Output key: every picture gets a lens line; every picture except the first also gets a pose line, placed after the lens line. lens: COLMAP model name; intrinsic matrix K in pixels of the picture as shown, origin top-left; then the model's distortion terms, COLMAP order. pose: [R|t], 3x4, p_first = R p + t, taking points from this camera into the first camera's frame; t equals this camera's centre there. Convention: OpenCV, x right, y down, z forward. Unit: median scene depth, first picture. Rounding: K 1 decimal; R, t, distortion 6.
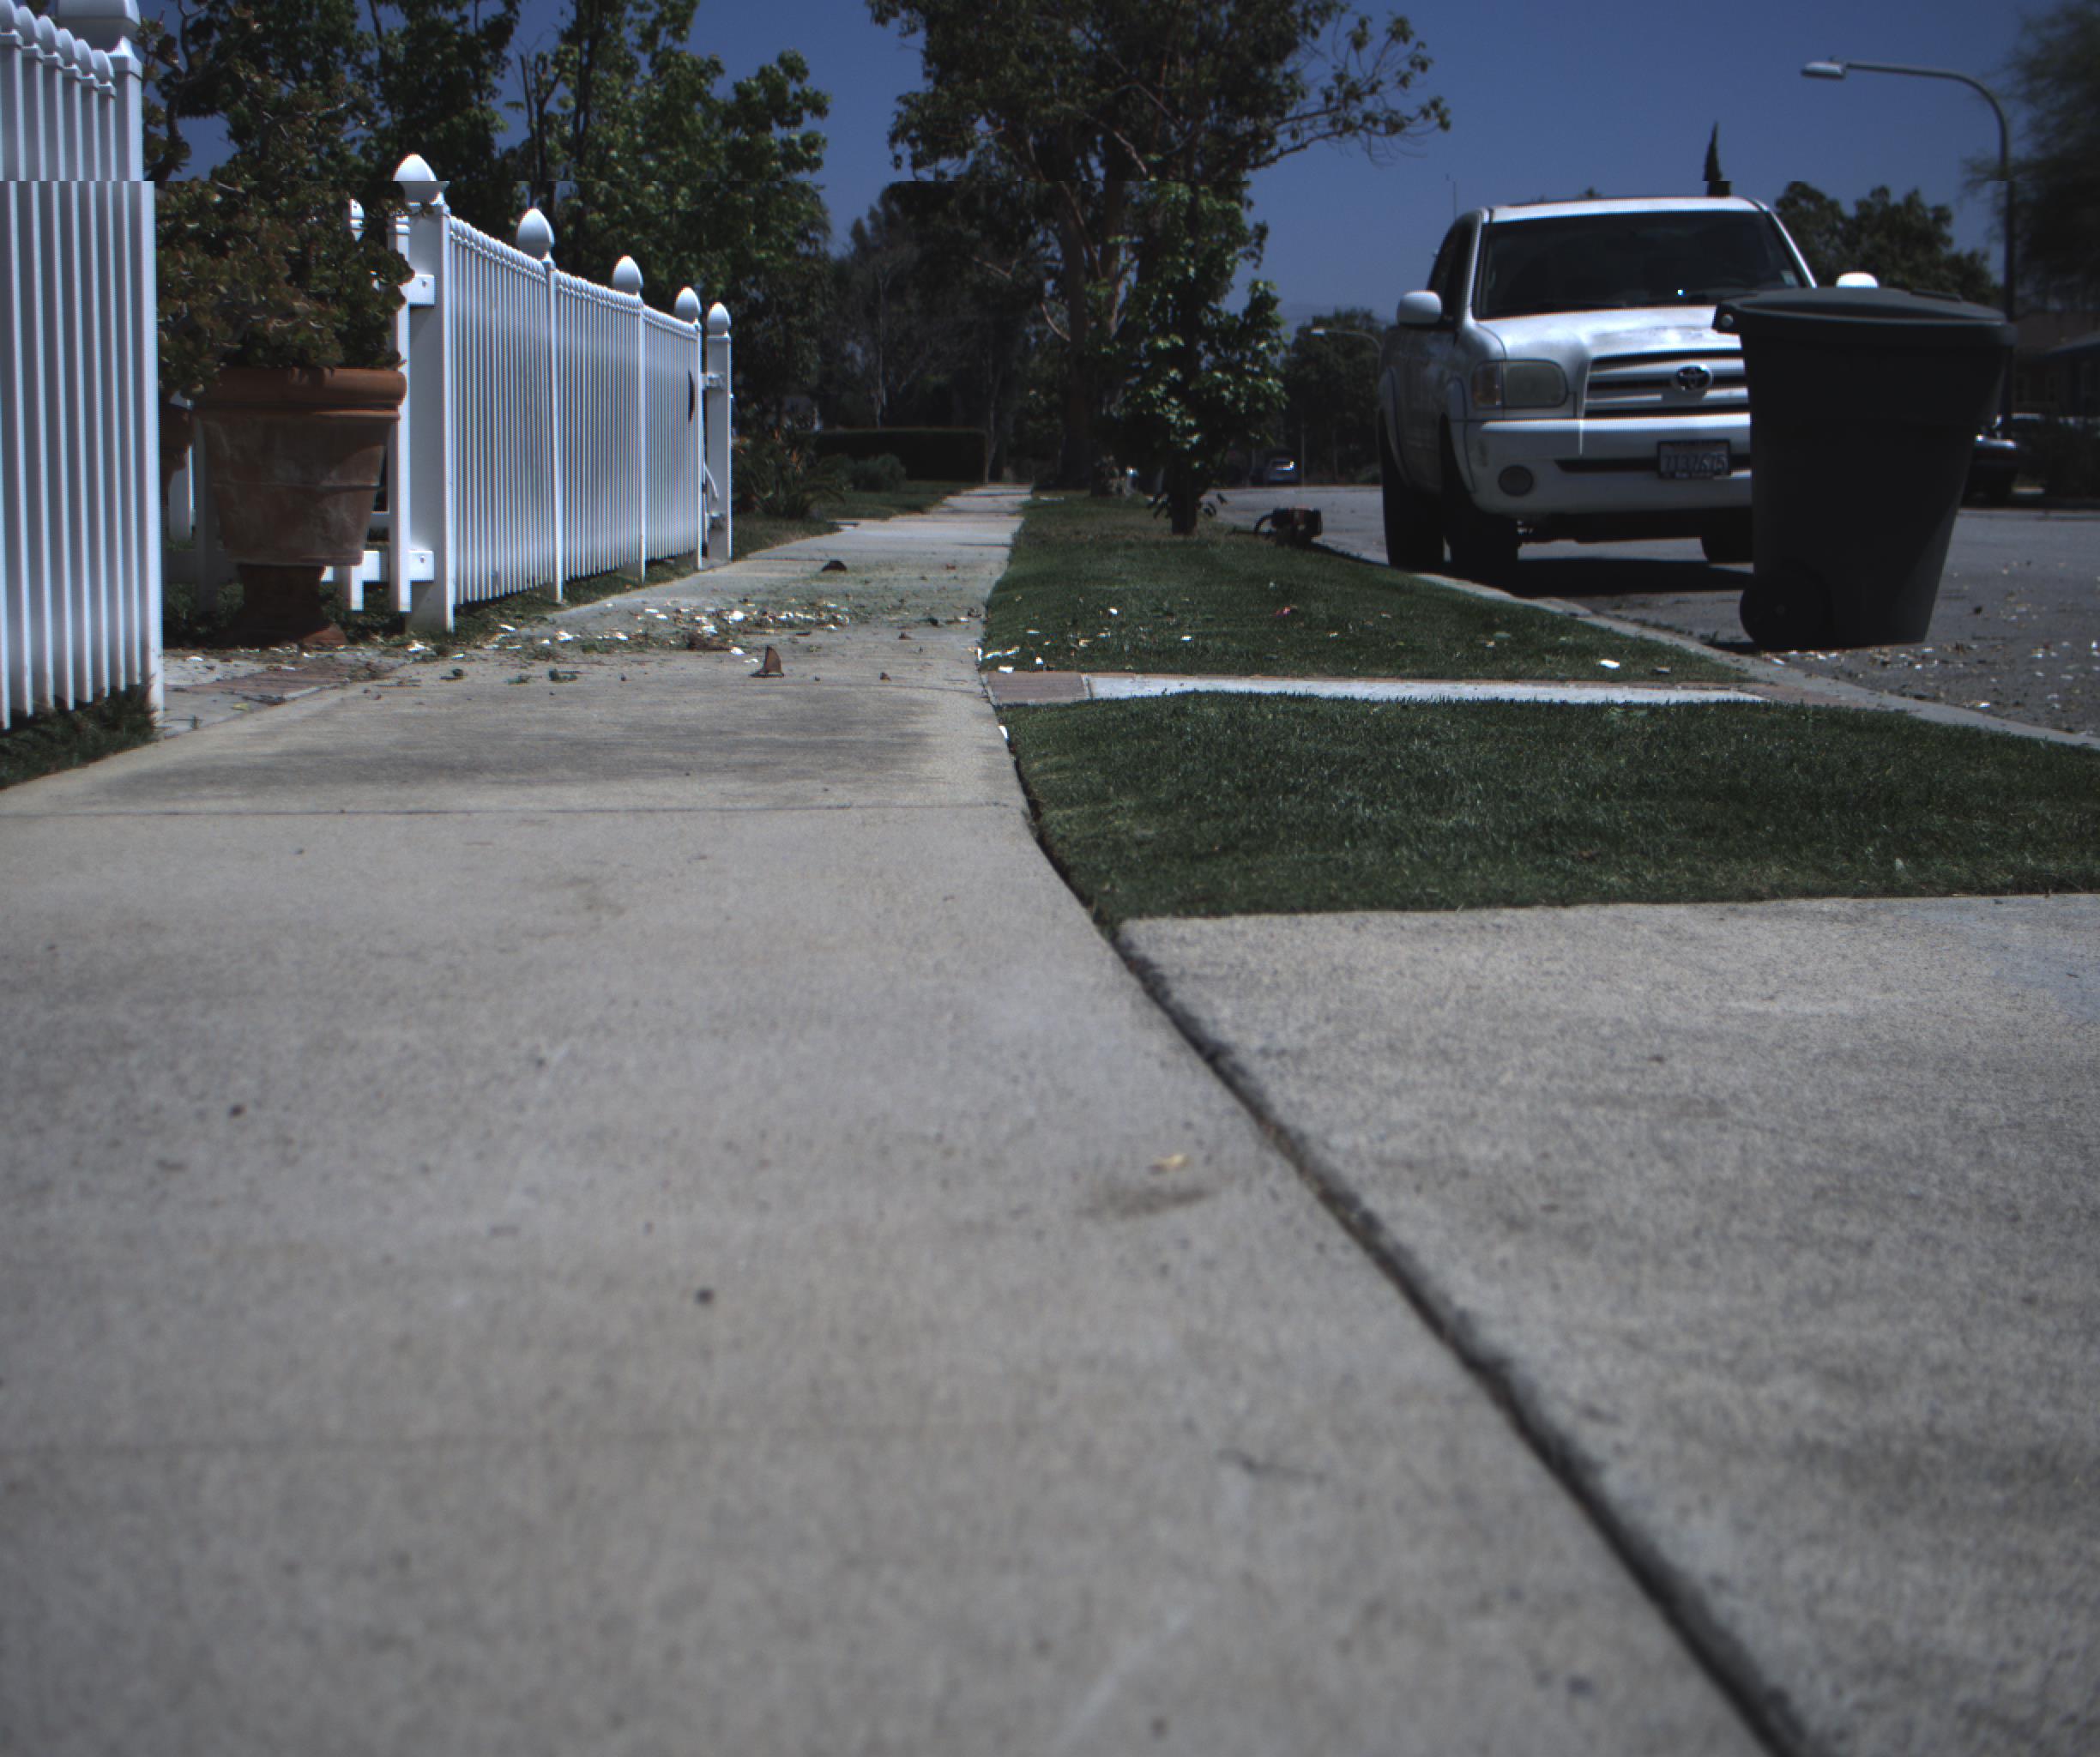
lens RADIAL K [[3943.4, 0, 1028.0], [0, 3943.4, 831.3], [0, 0, 1]] dist [-0.175795, 0.964611]
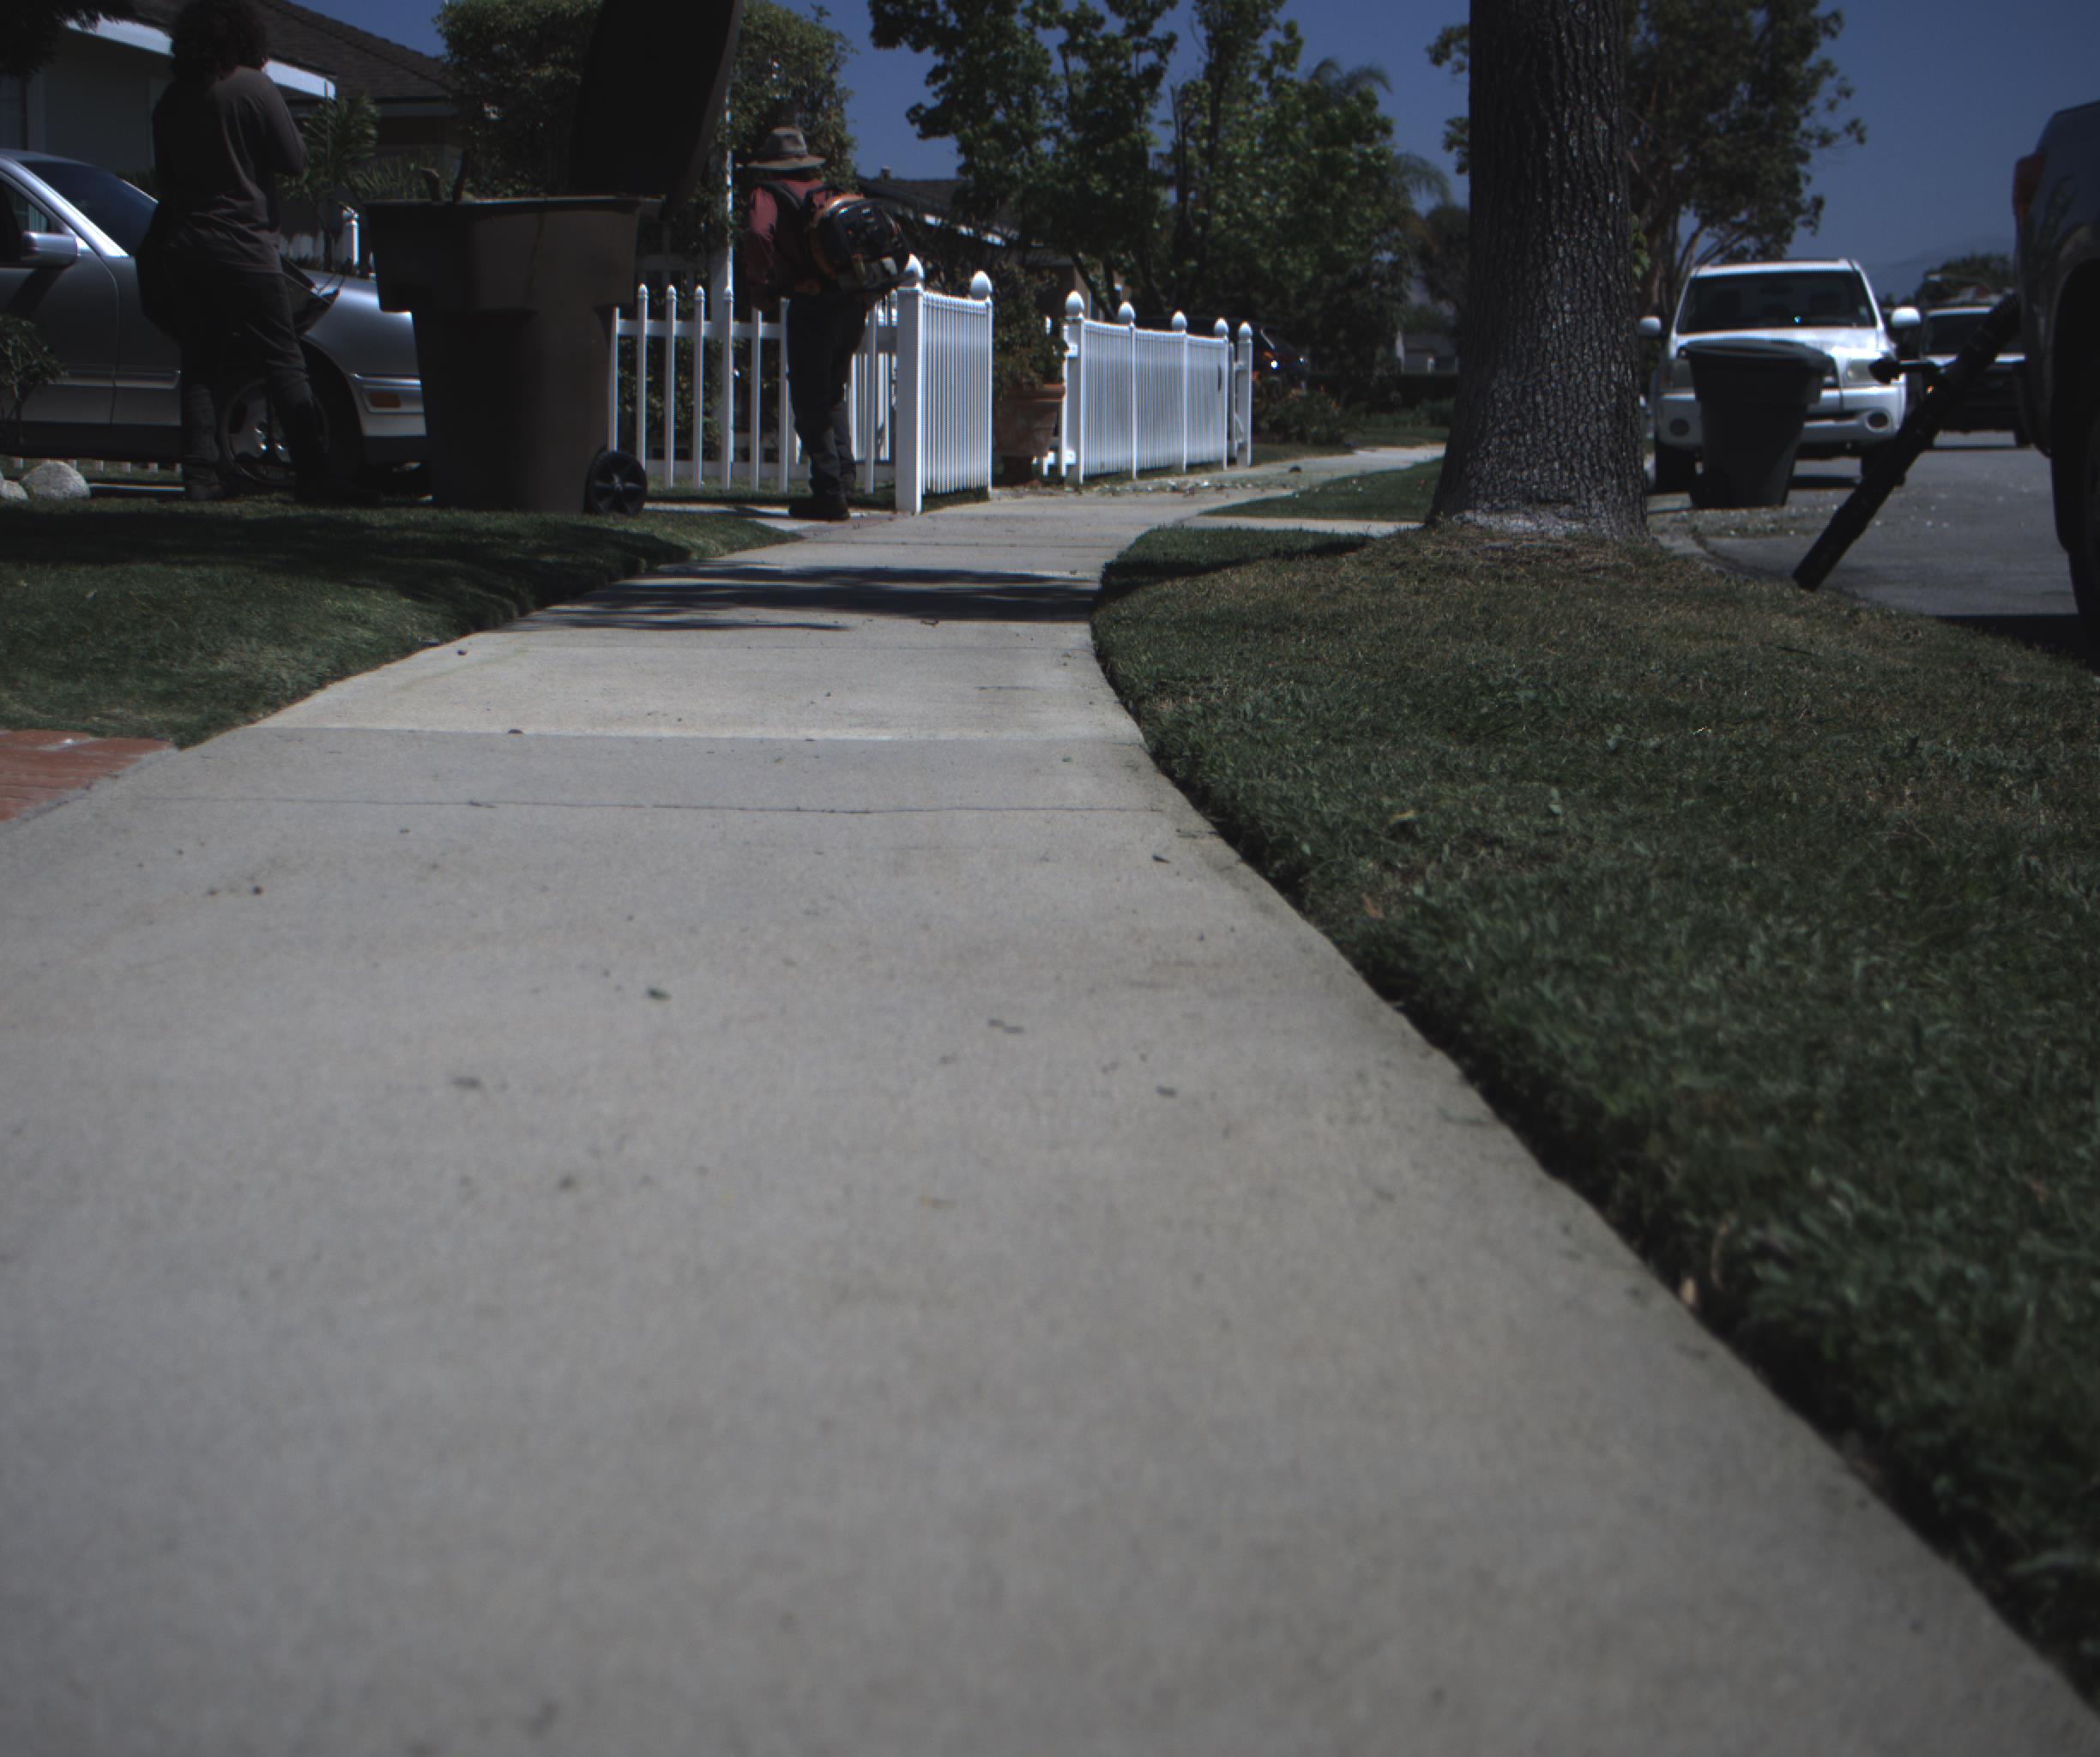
lens RADIAL K [[3943.4, 0, 1028.0], [0, 3943.4, 831.3], [0, 0, 1]] dist [-0.175795, 0.964611]
pose [[0.985533, 0.025828, -0.167502, 0.136525], [-0.022858, 0.999546, 0.019637, 0.067474], [0.167933, -0.015524, 0.985676, -0.826045]]
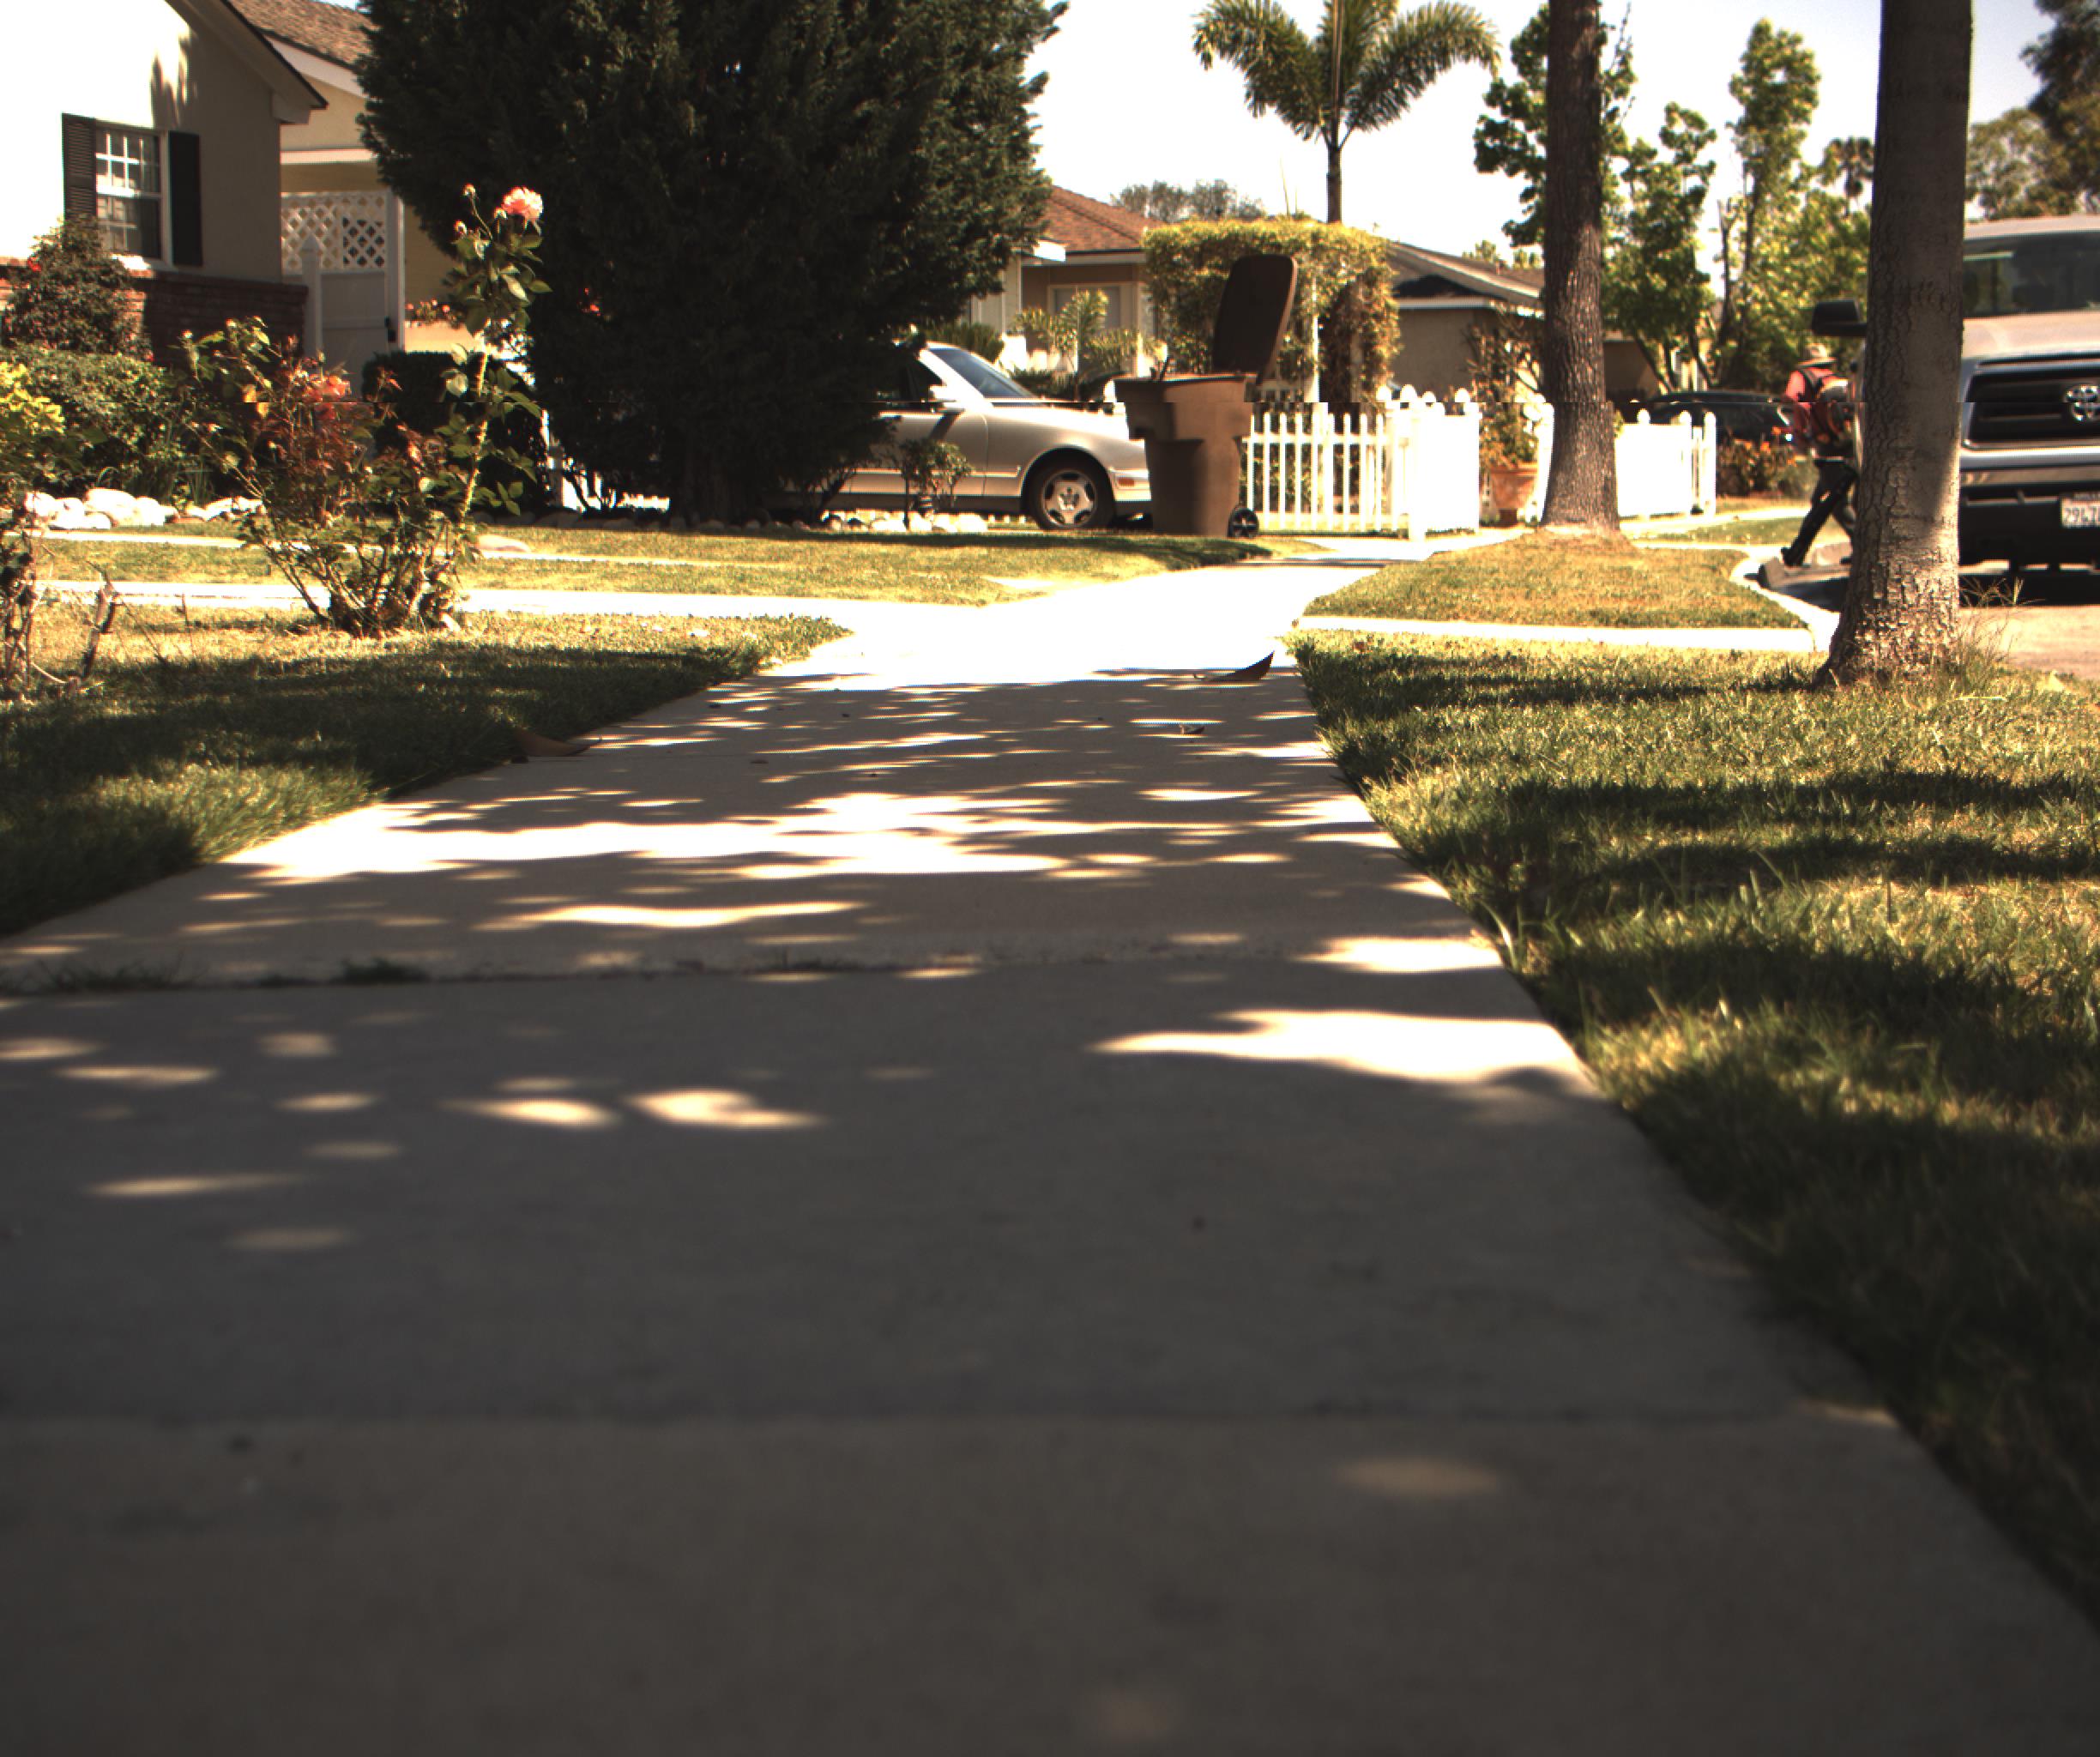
lens RADIAL K [[3943.4, 0, 1028.0], [0, 3943.4, 831.3], [0, 0, 1]] dist [-0.175795, 0.964611]
pose [[0.942408, 0.025590, -0.333485, 0.381445], [-0.023290, 0.999669, 0.010895, 0.129177], [0.333653, -0.002501, 0.942693, -1.606545]]
